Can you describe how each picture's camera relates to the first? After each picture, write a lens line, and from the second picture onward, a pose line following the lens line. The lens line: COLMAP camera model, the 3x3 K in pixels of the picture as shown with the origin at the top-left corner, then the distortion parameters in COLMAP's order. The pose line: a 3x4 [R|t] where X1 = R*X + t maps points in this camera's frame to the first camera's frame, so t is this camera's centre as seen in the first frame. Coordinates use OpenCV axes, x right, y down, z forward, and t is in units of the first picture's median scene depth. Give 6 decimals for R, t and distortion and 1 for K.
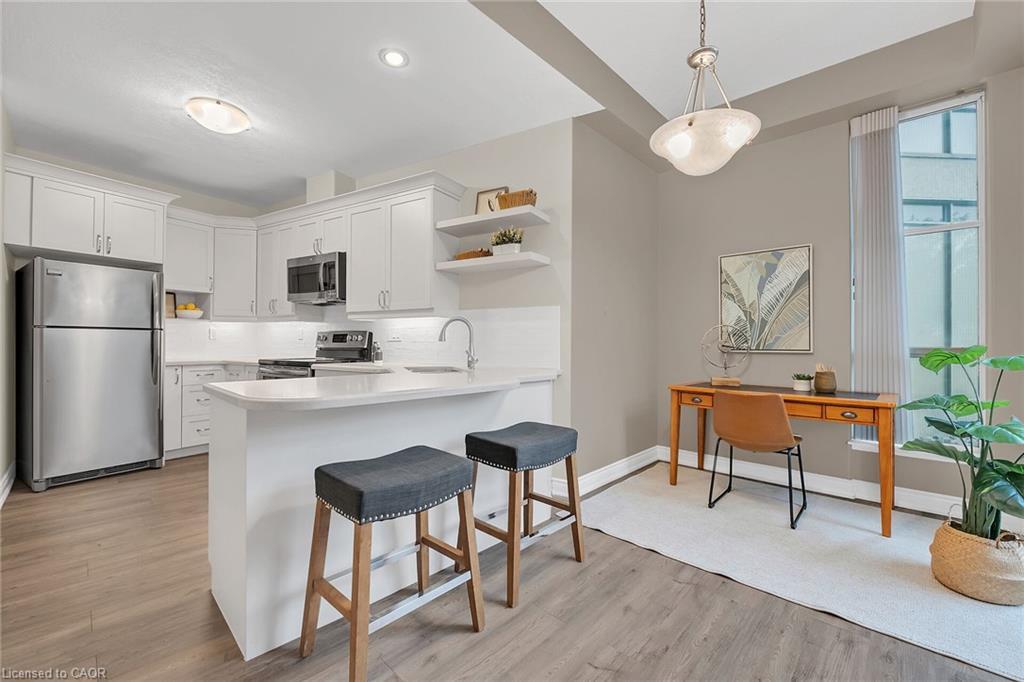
lens RADIAL K [[414.1, 0, 512.0], [0, 414.1, 341.0], [0, 0, 1]] dist [-0.015155, 0.000034]
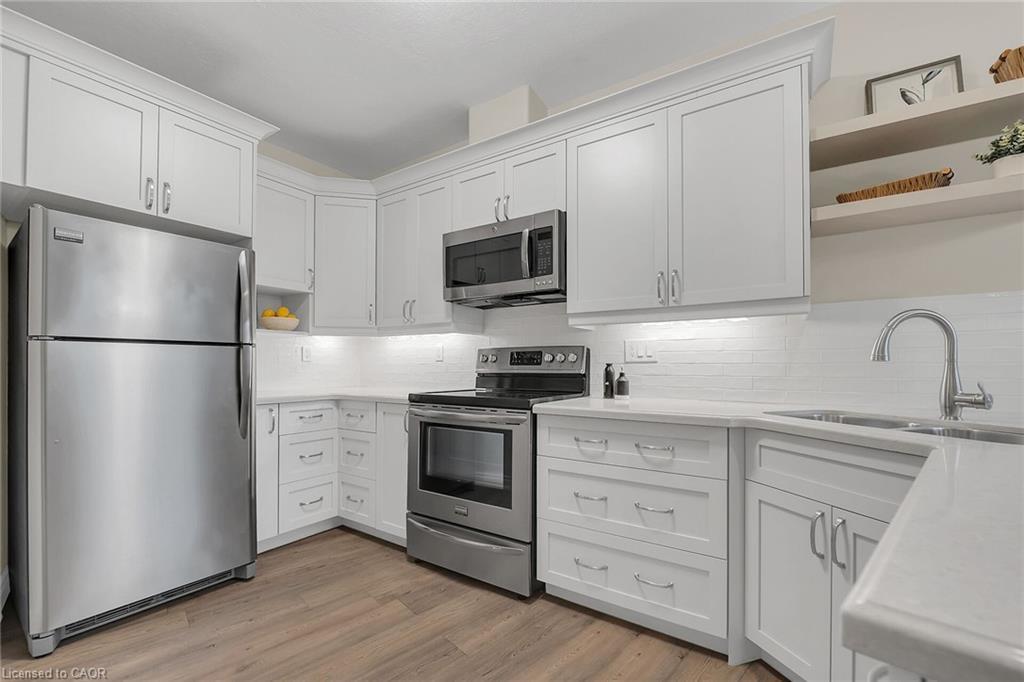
lens RADIAL K [[393.5, 0, 512.1], [0, 393.5, 361.1], [0, 0, 1]] dist [-0.009244, -0.000556]
pose [[0.999832, -0.006486, -0.017141, -0.472460], [0.006437, 0.999975, -0.002926, -0.000899], [0.017159, 0.002815, 0.999849, 0.439414]]
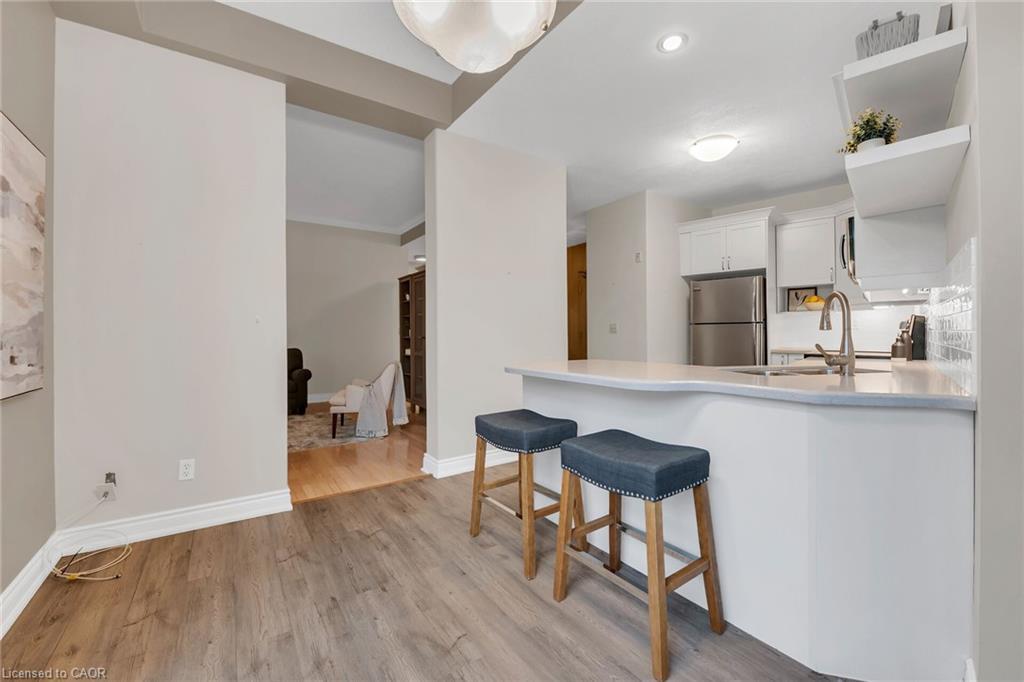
lens RADIAL K [[414.7, 0, 513.9], [0, 414.7, 334.7], [0, 0, 1]] dist [-0.011832, -0.000345]
pose [[-0.194591, -0.003601, -0.980878, 0.459837], [0.009965, 0.999934, -0.005647, 0.005133], [0.980834, -0.010873, -0.194543, 0.505335]]
